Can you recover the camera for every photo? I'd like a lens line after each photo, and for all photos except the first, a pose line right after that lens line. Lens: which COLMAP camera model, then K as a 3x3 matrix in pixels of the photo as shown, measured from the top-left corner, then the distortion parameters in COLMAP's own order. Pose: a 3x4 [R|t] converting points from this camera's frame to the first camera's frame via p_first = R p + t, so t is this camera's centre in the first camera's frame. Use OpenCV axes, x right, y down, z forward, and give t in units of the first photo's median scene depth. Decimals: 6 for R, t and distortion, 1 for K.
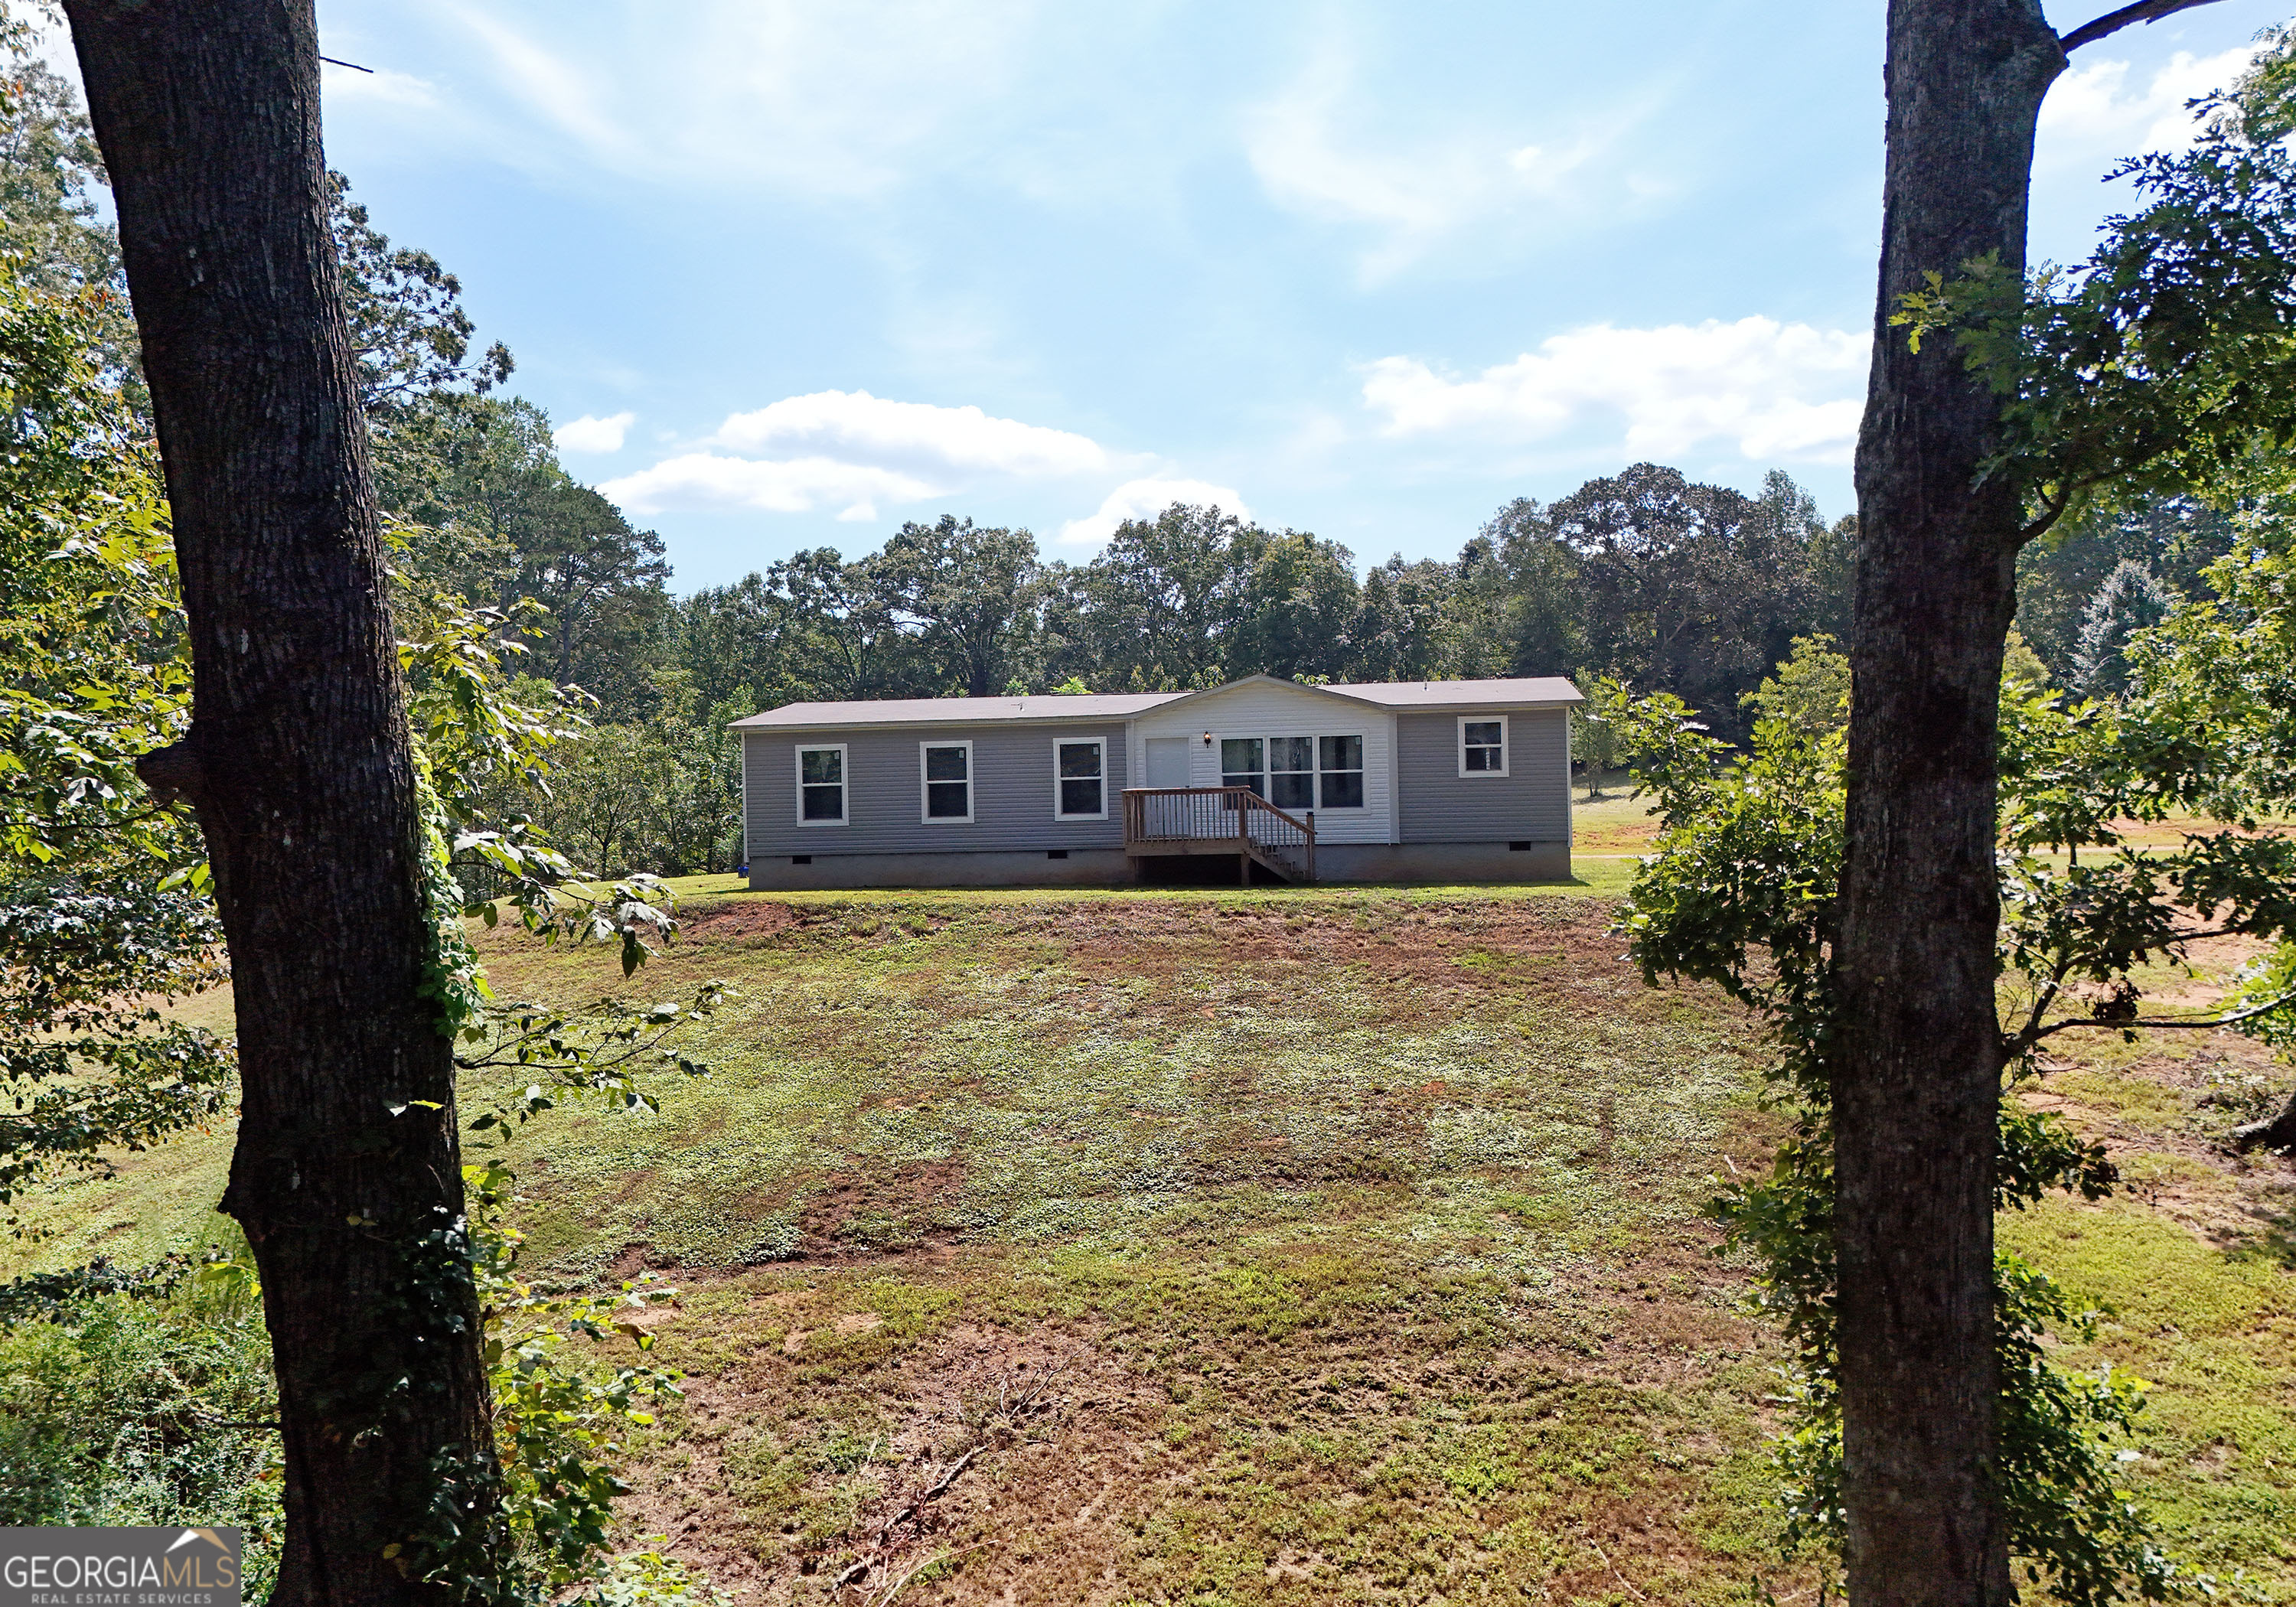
lens RADIAL K [[1663.9, 0, 1190.1], [0, 1663.9, 806.6], [0, 0, 1]] dist [0.082001, -0.079386]
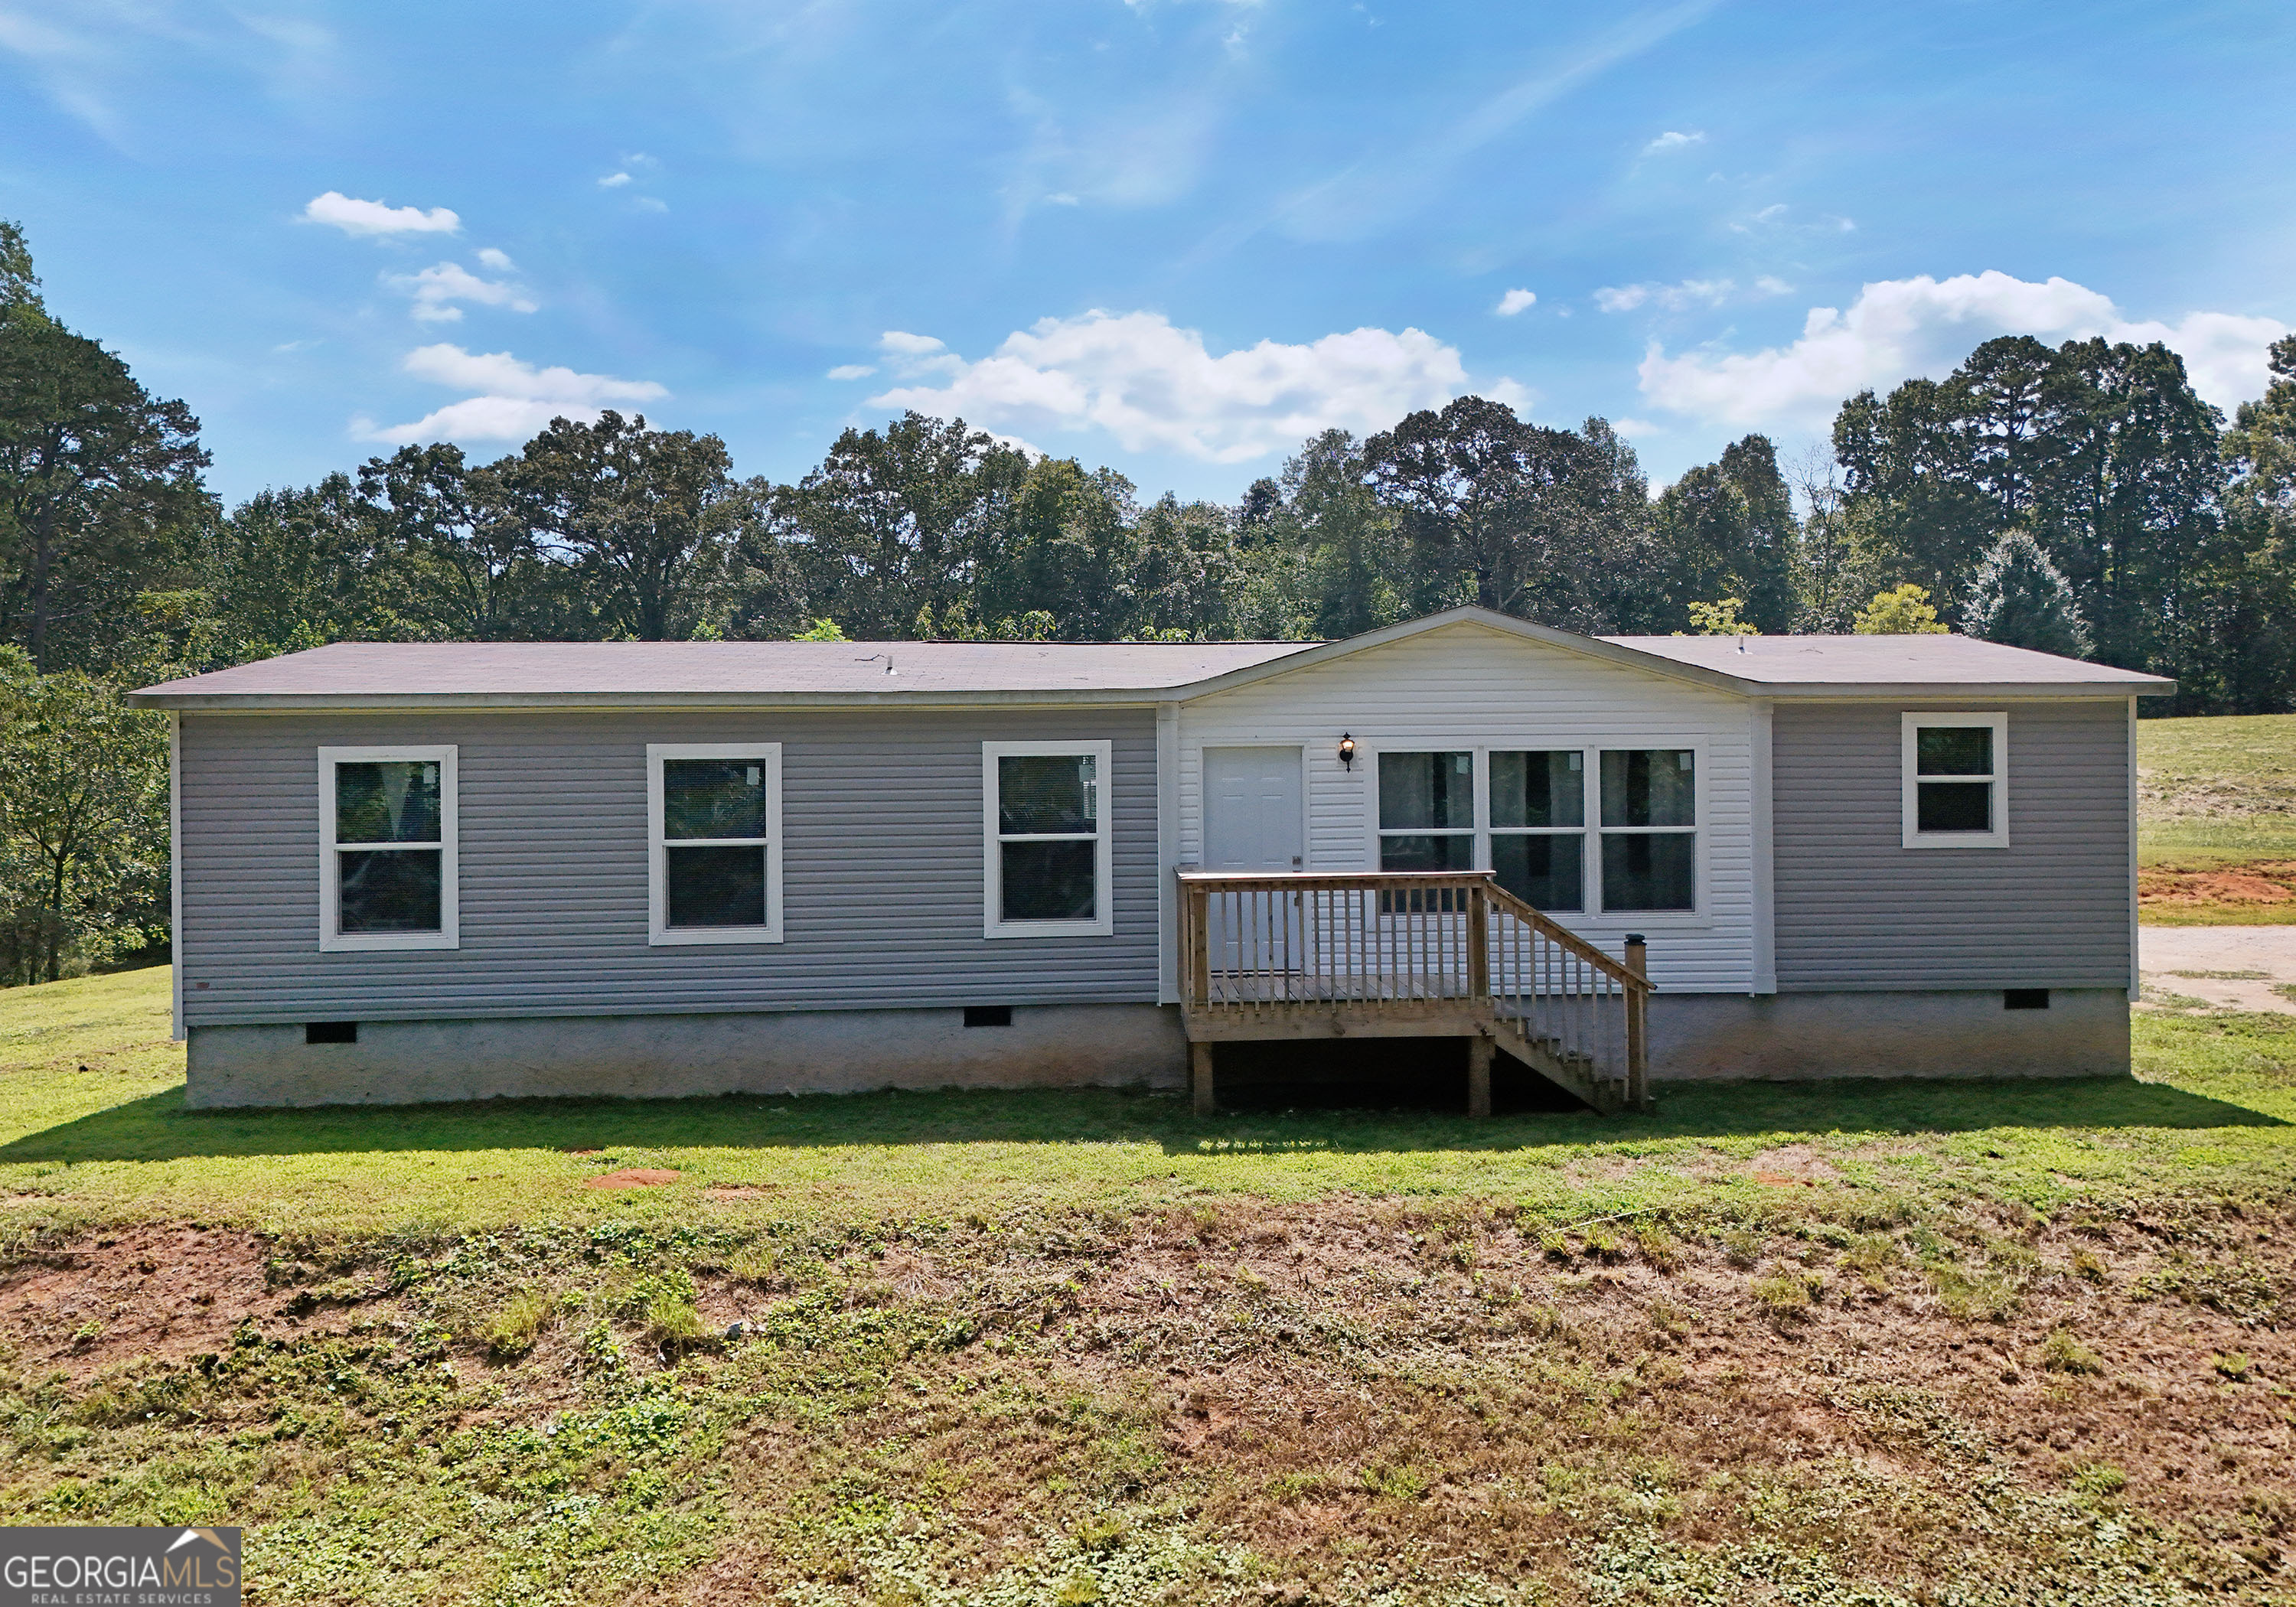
lens RADIAL K [[1663.9, 0, 1190.1], [0, 1663.9, 806.6], [0, 0, 1]] dist [0.082001, -0.079386]
pose [[0.980058, 0.009383, 0.198490, -0.037248], [-0.013783, 0.999689, 0.020796, -0.011173], [-0.198233, -0.023118, 0.979882, 0.188150]]
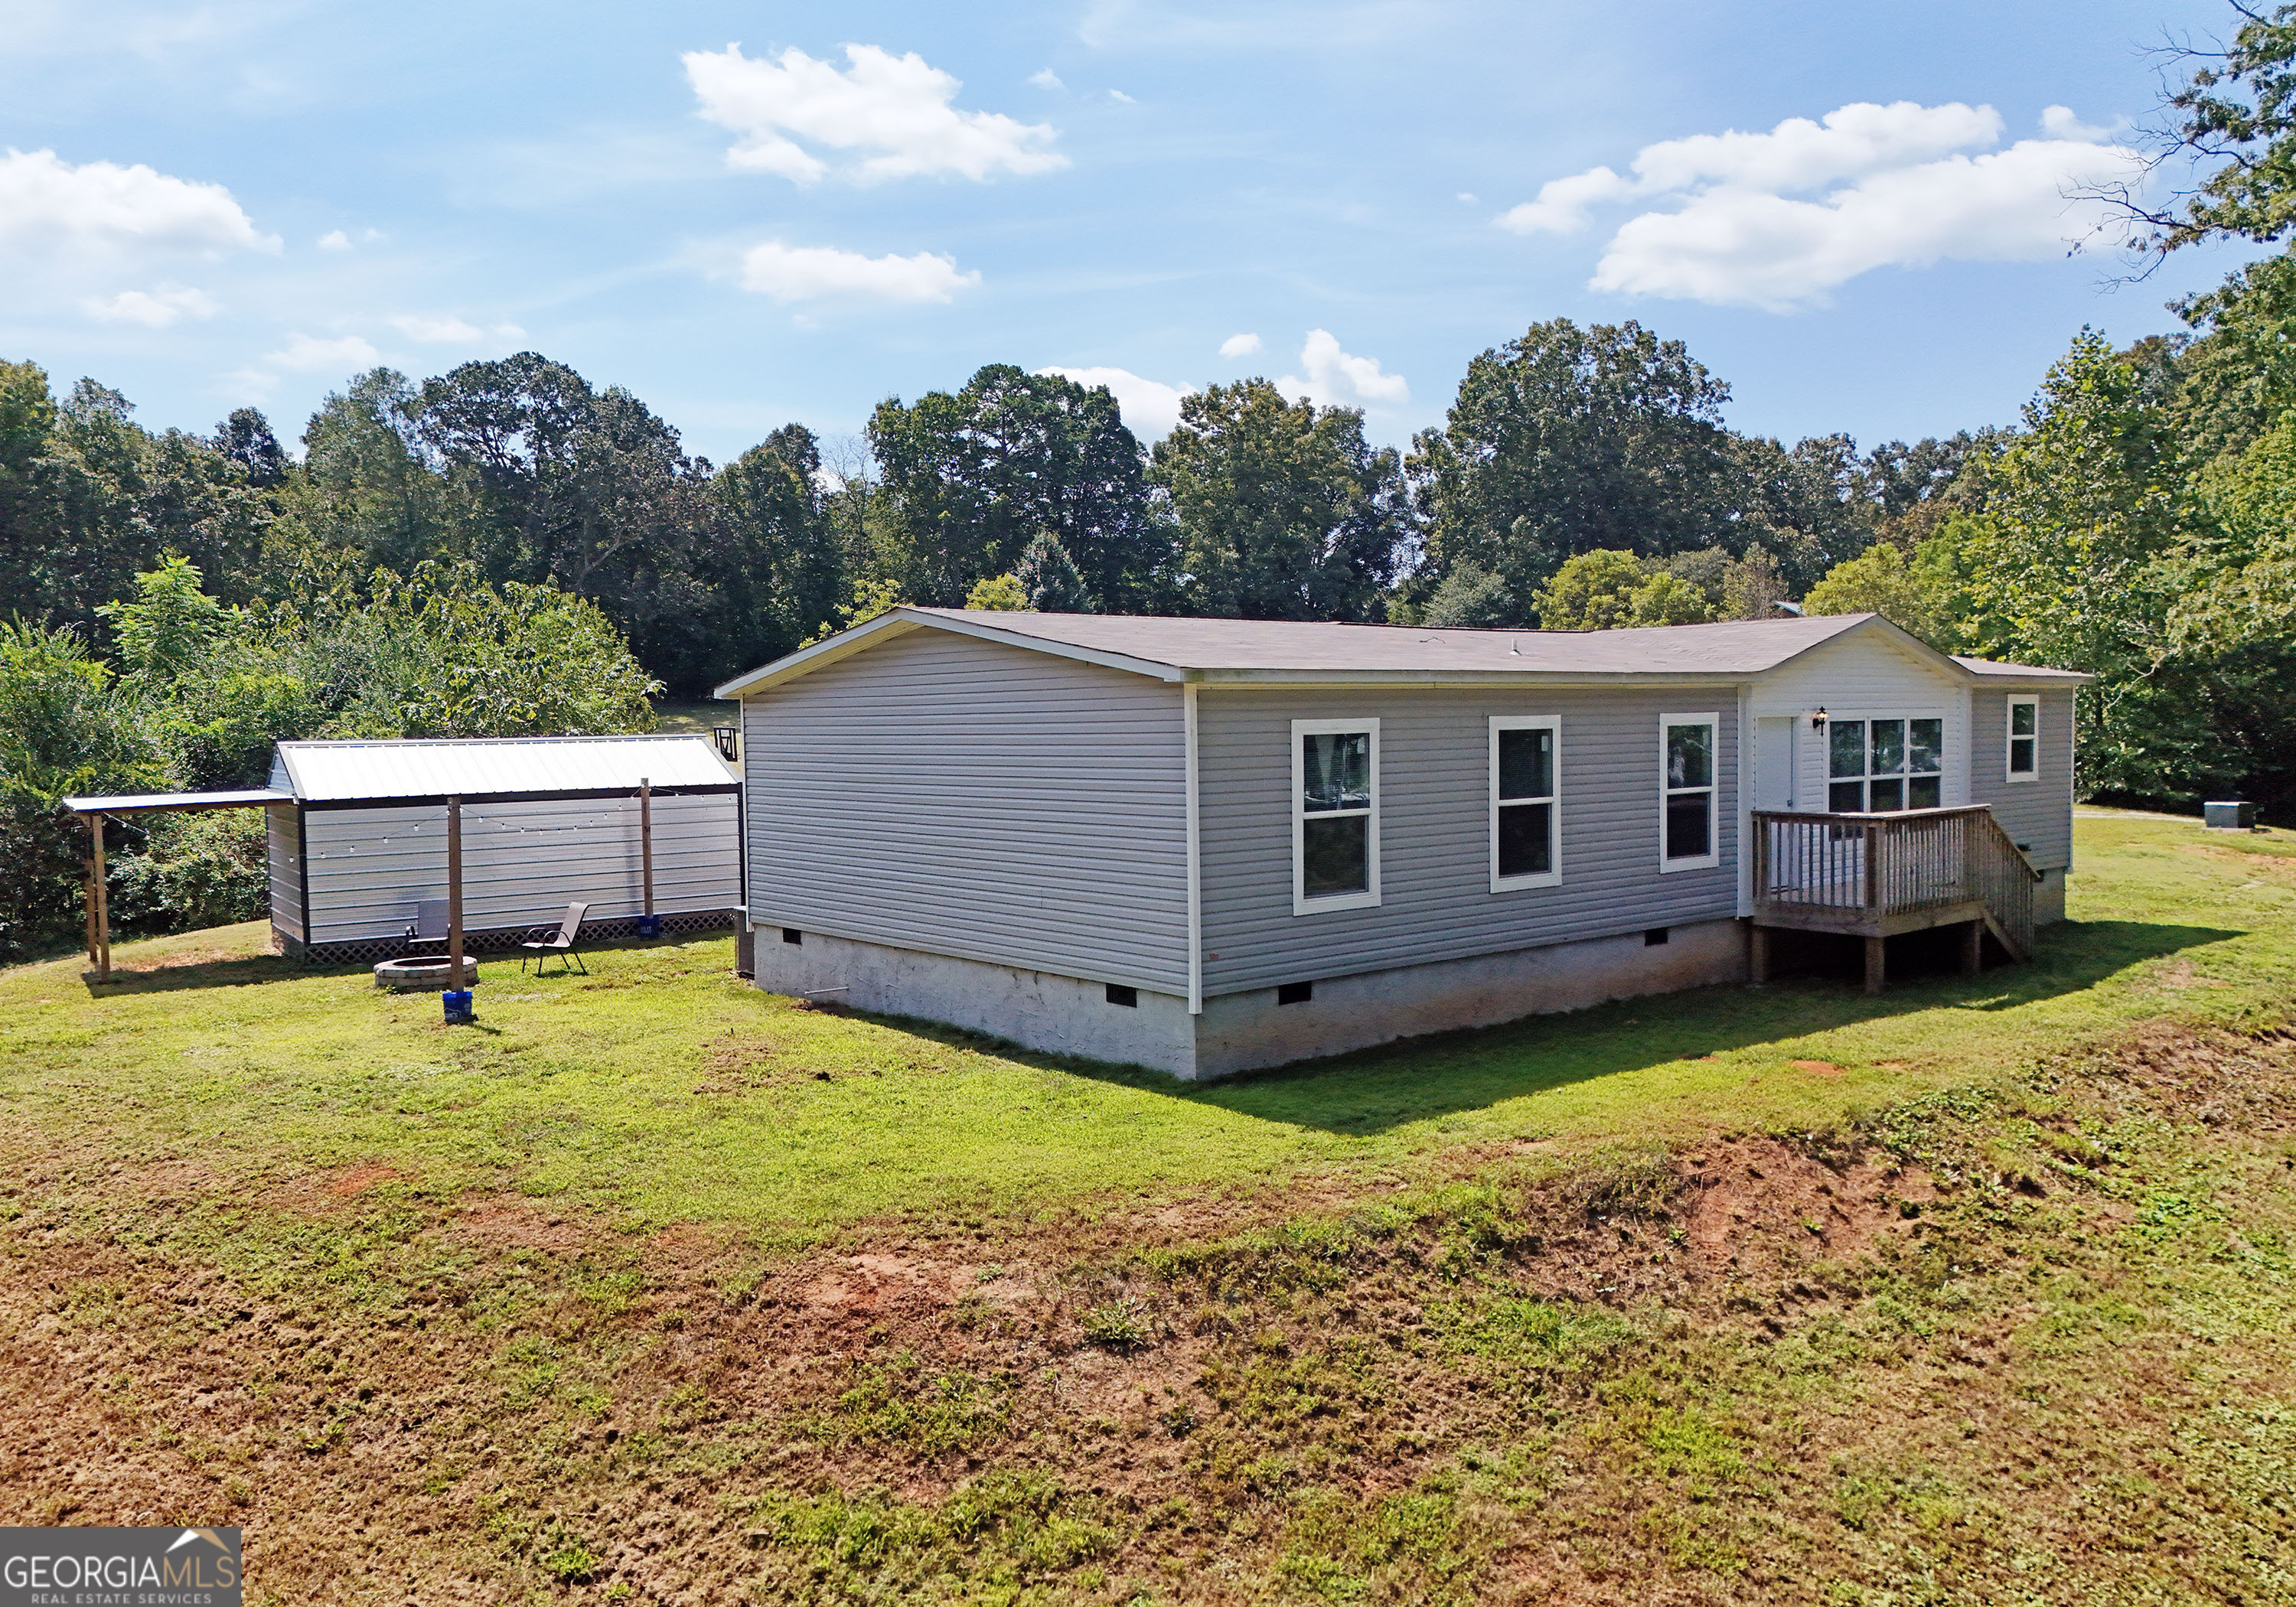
lens RADIAL K [[1663.9, 0, 1190.1], [0, 1663.9, 806.6], [0, 0, 1]] dist [0.082001, -0.079386]
pose [[0.685679, -0.022639, 0.727552, -0.183562], [-0.001420, 0.999473, 0.032439, -0.009450], [-0.727903, -0.023276, 0.685285, 0.244583]]
